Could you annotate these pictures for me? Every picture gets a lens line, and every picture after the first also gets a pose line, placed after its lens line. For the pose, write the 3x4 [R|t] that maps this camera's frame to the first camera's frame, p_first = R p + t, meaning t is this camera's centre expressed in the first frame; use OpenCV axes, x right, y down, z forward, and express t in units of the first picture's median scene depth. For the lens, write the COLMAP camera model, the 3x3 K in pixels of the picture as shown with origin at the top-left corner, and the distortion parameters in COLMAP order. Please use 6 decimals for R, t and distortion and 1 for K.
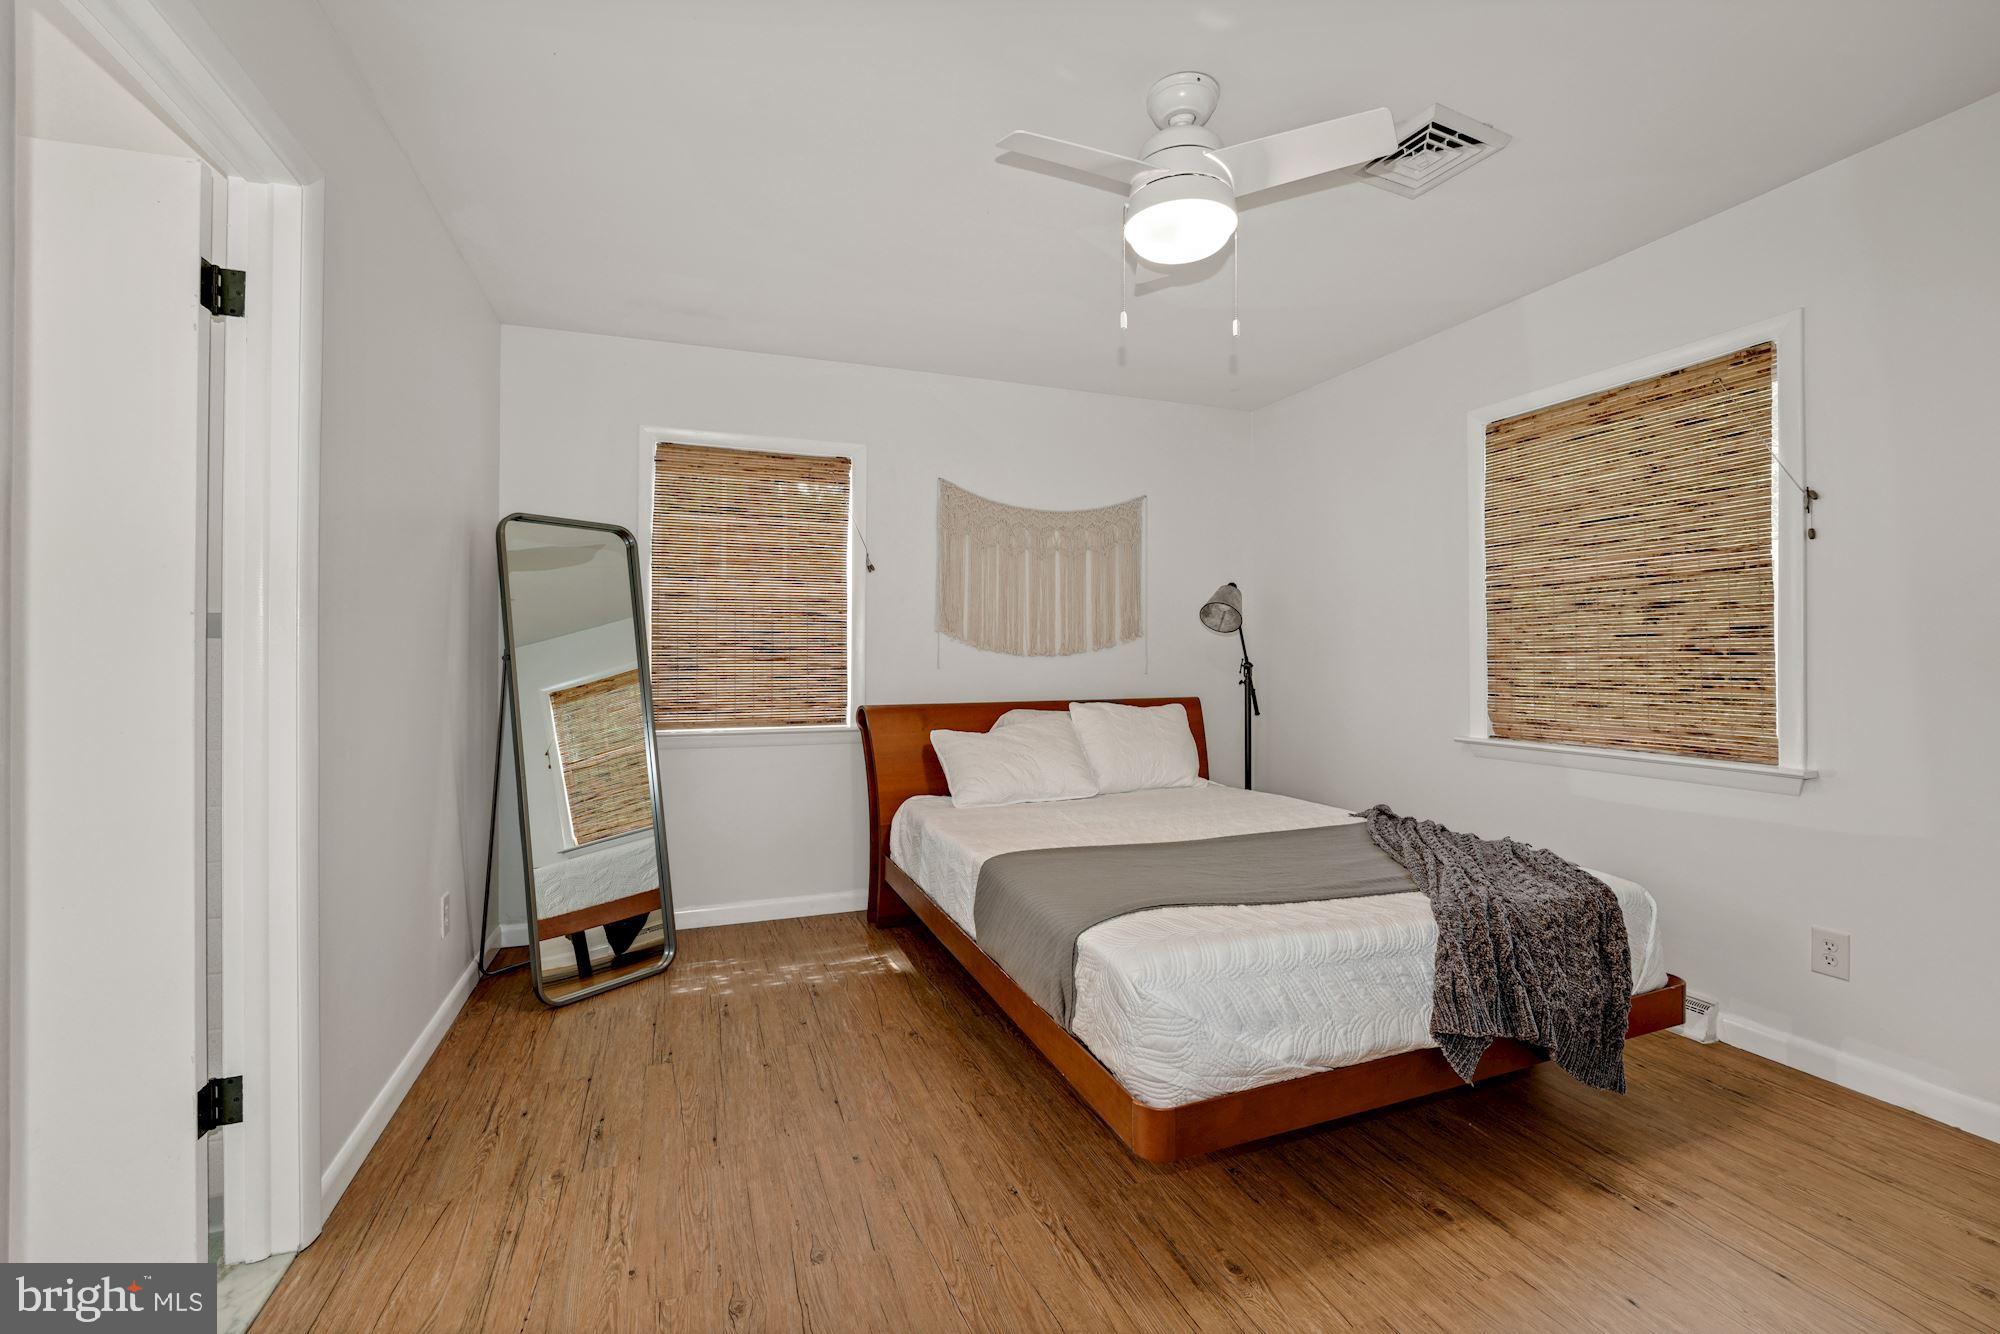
lens RADIAL K [[811.5, 0, 1001.8], [0, 811.5, 659.9], [0, 0, 1]] dist [-0.031968, 0.004226]
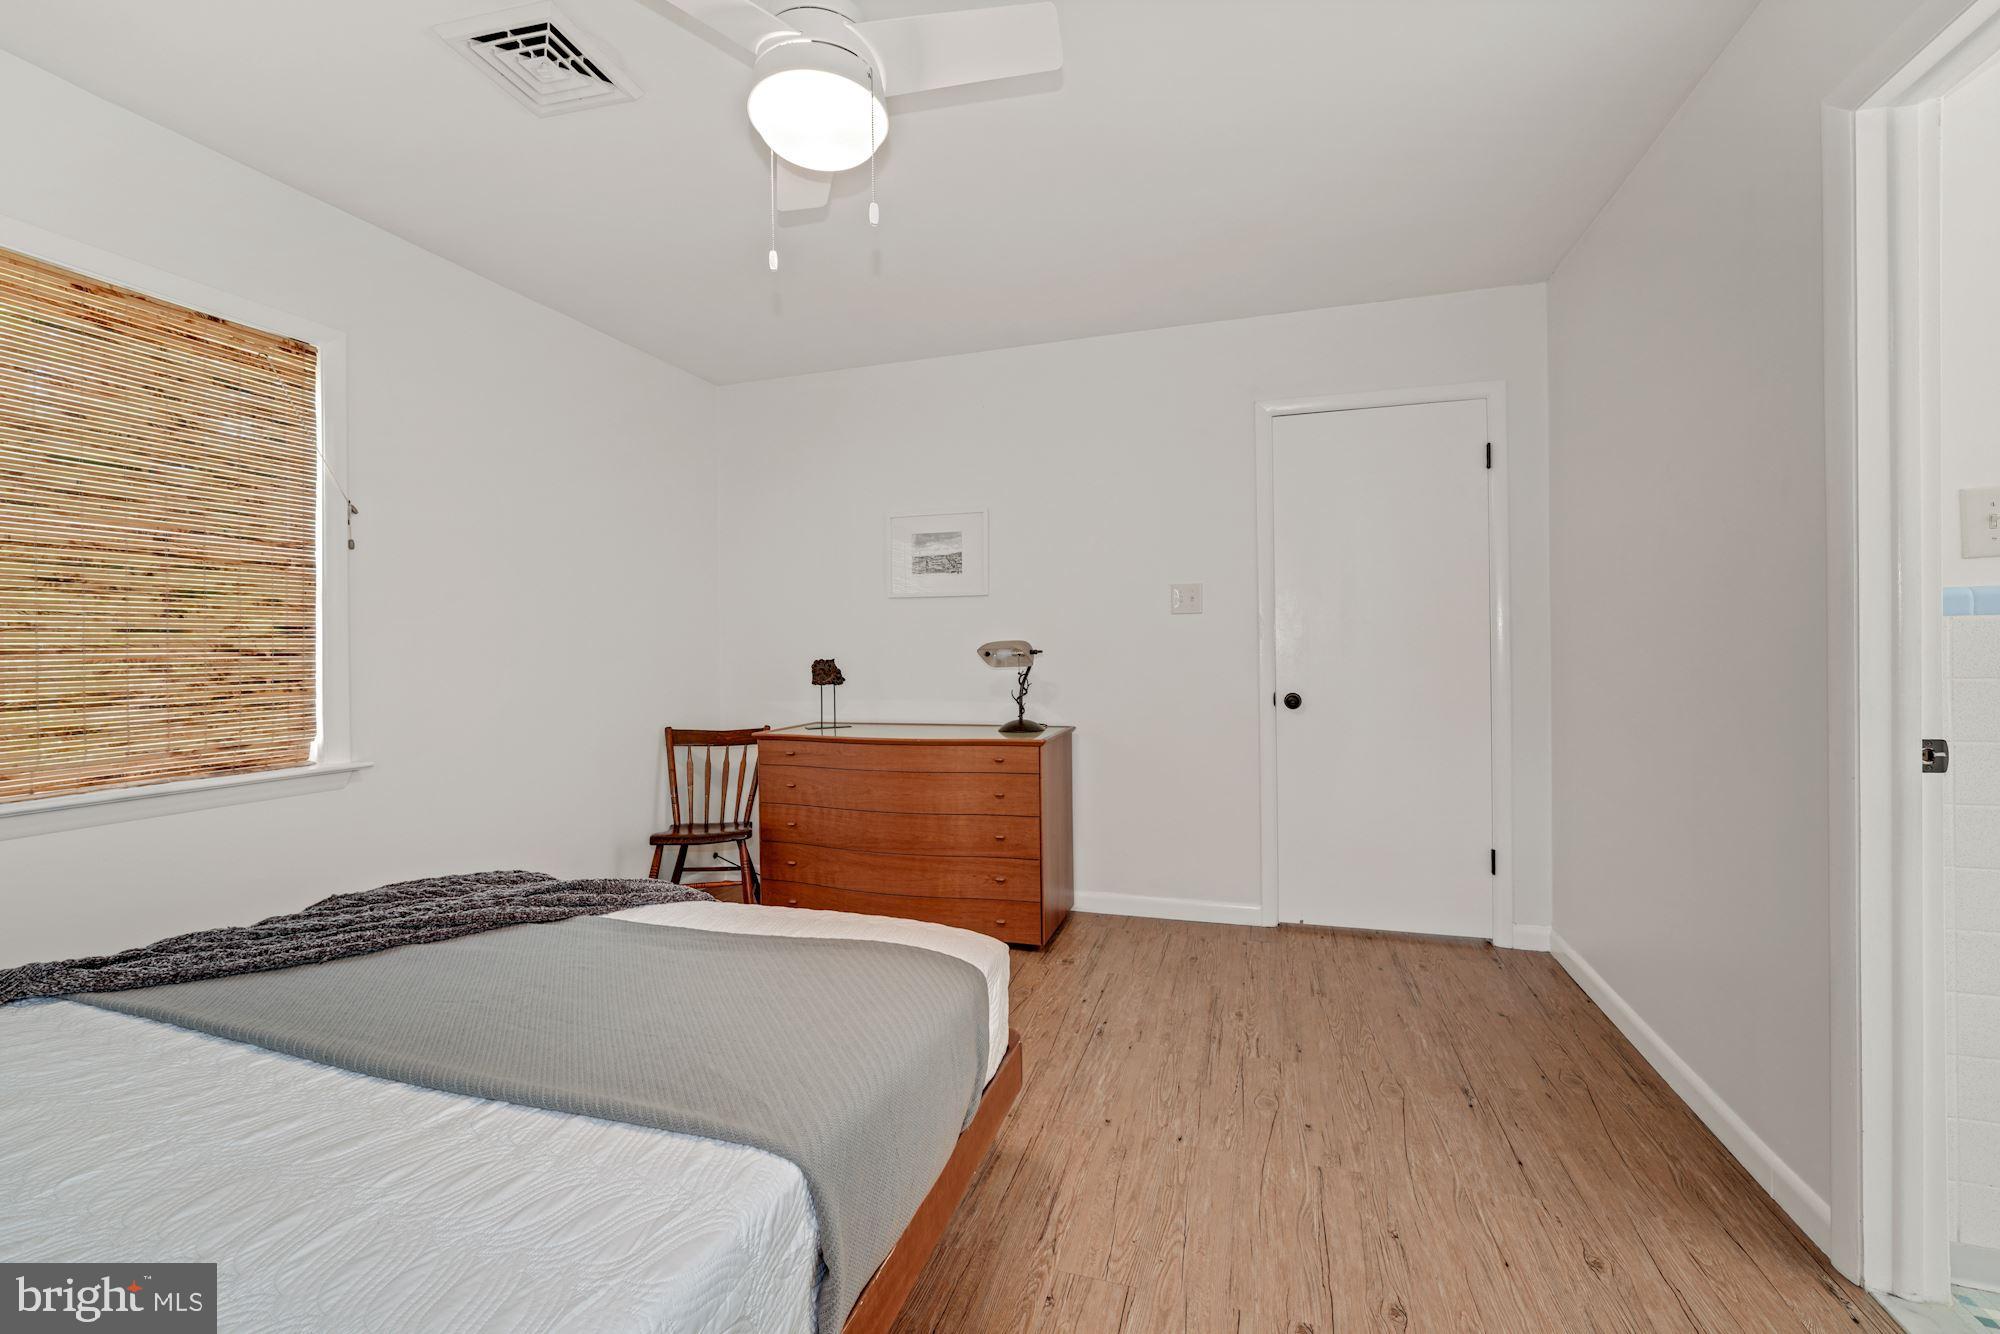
lens RADIAL K [[811.5, 0, 1006.9], [0, 811.5, 655.8], [0, 0, 1]] dist [-0.031968, 0.004226]
pose [[-0.780831, 0.010073, 0.624661, -0.319648], [0.017502, 0.999830, 0.005755, 0.003007], [-0.624497, 0.015426, -0.780875, 1.139210]]
